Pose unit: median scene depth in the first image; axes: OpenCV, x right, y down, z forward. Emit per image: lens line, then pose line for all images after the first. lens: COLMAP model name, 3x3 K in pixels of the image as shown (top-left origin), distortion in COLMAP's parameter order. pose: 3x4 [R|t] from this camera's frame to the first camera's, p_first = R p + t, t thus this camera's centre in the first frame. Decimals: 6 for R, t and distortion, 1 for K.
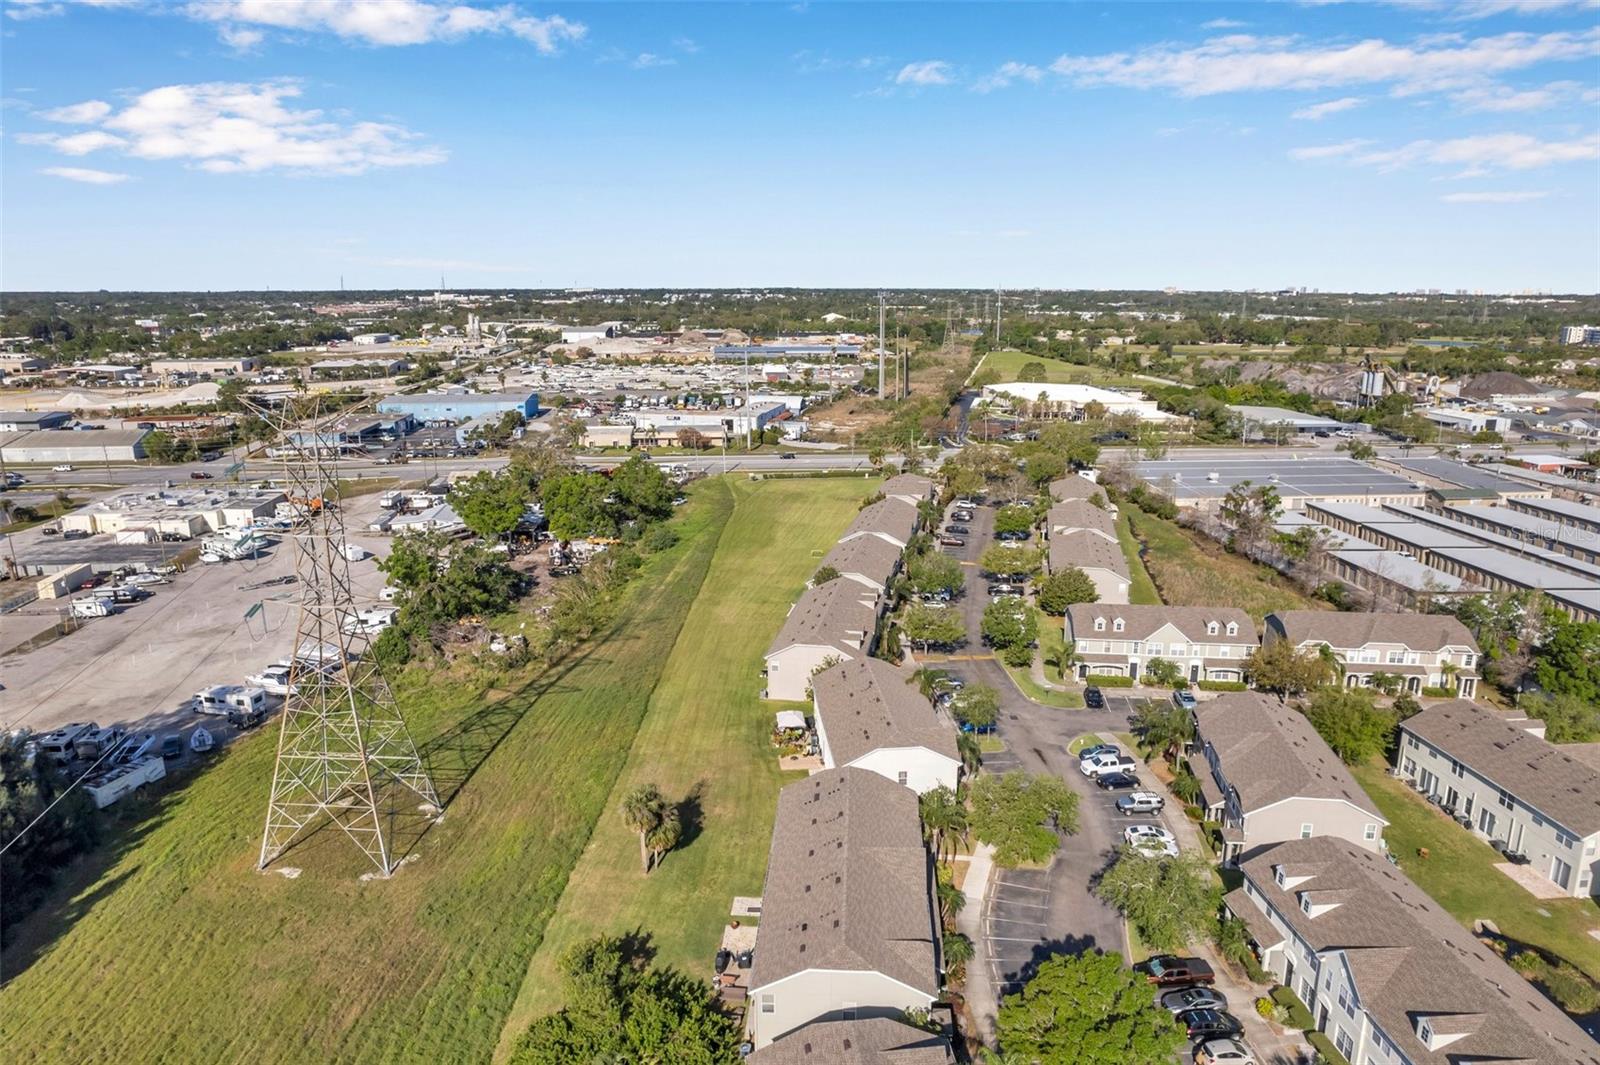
lens RADIAL K [[1052.2, 0, 810.4], [0, 1052.2, 547.6], [0, 0, 1]] dist [-0.077241, 0.063730]
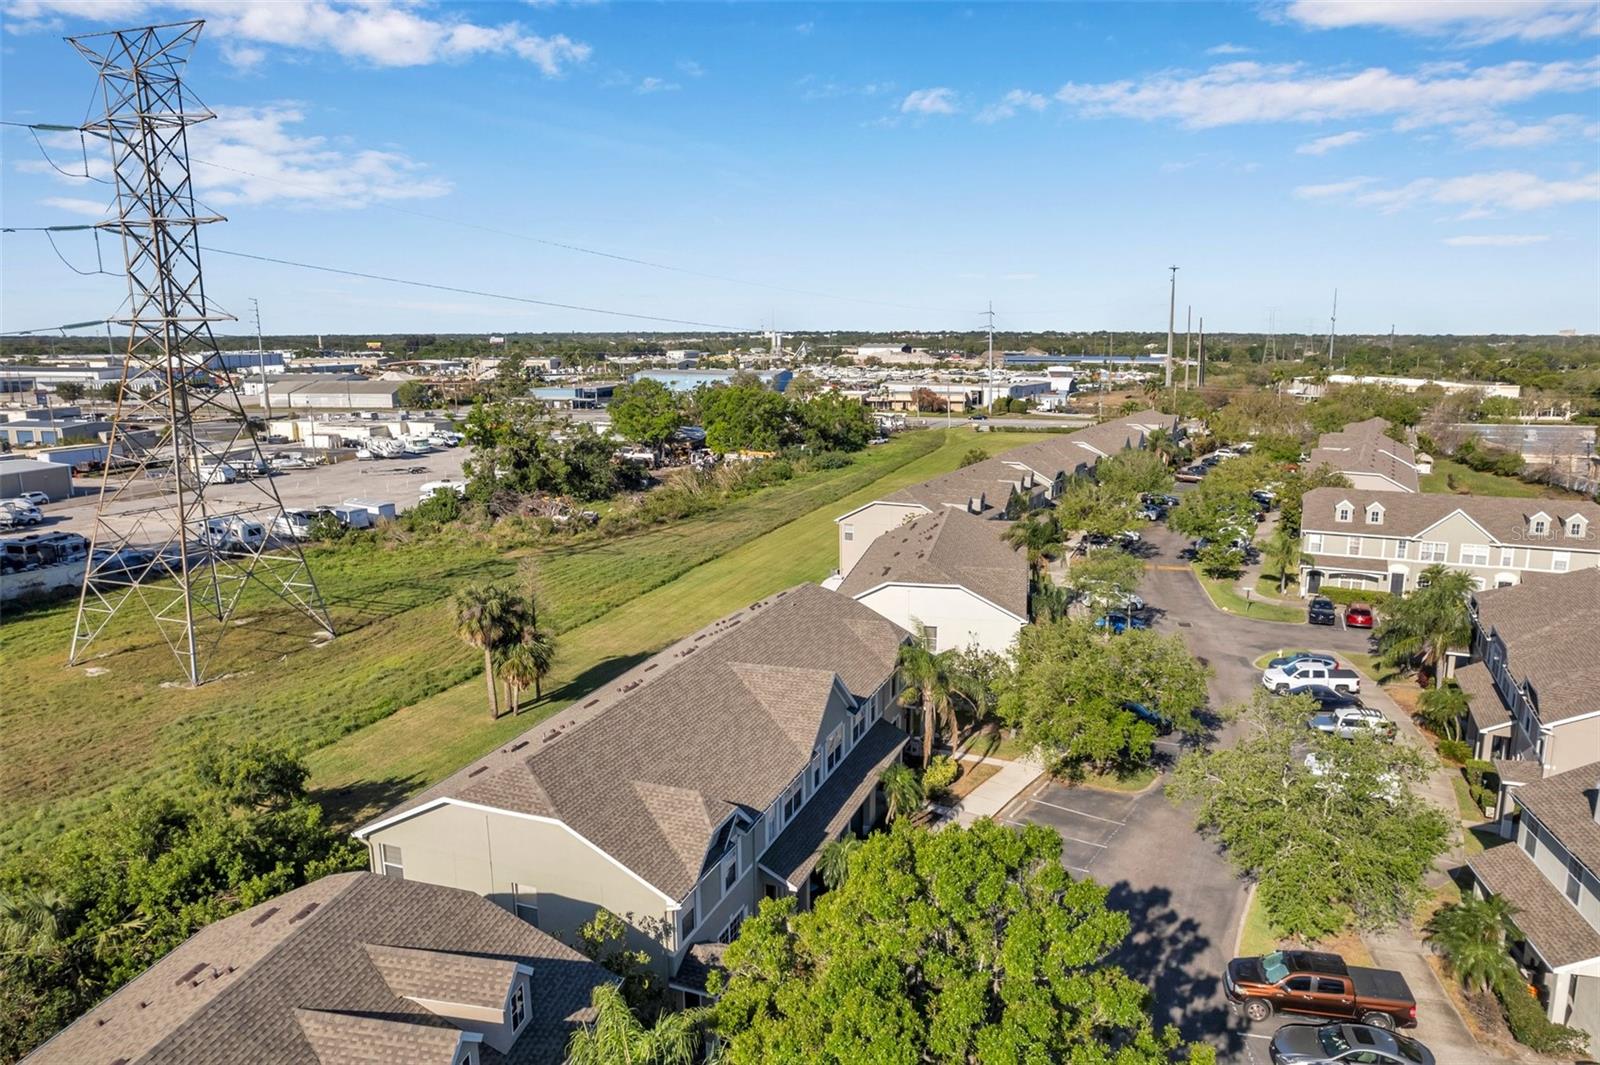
lens RADIAL K [[1038.6, 0, 819.4], [0, 1038.6, 543.0], [0, 0, 1]] dist [-0.076235, 0.063369]
pose [[0.954207, 0.051522, -0.294678, 0.151050], [-0.067598, 0.996714, -0.044624, 0.143895], [0.291411, 0.062500, 0.954554, 0.284826]]
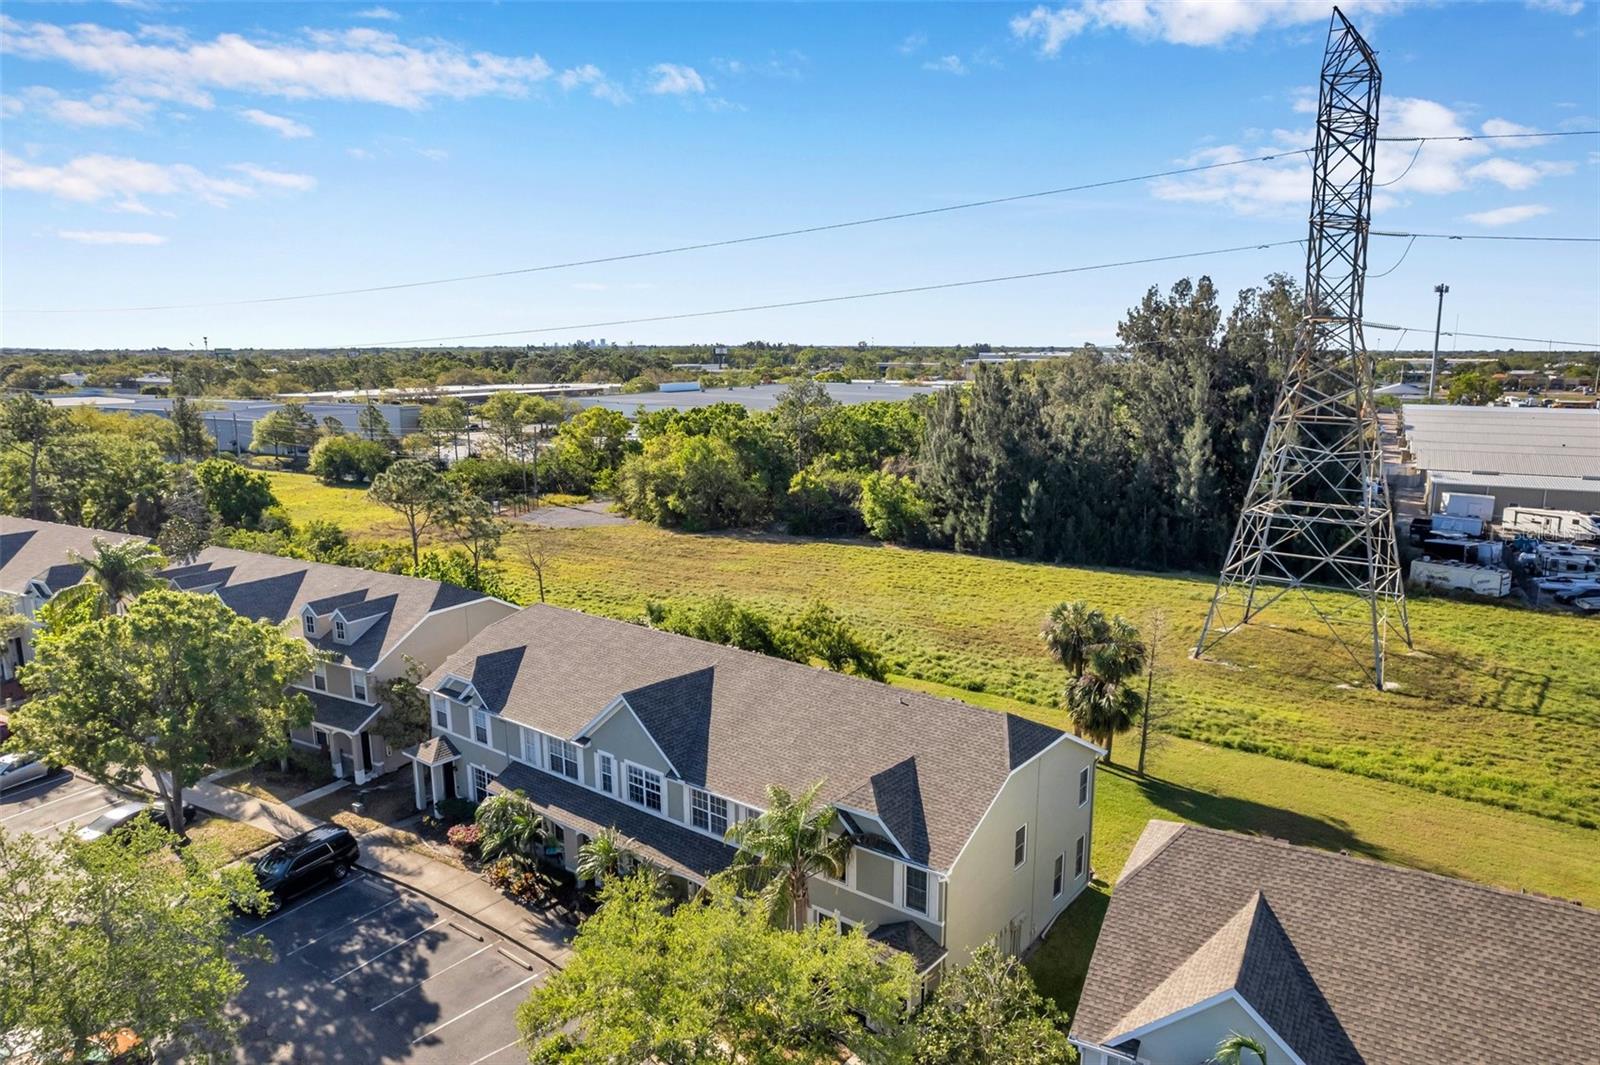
lens RADIAL K [[1052.2, 0, 810.4], [0, 1052.2, 547.6], [0, 0, 1]] dist [-0.077241, 0.063730]
pose [[-0.593005, 0.144517, -0.792124, 0.261232], [-0.199773, 0.926597, 0.318605, 0.027138], [0.780023, 0.347179, -0.520606, 0.764210]]
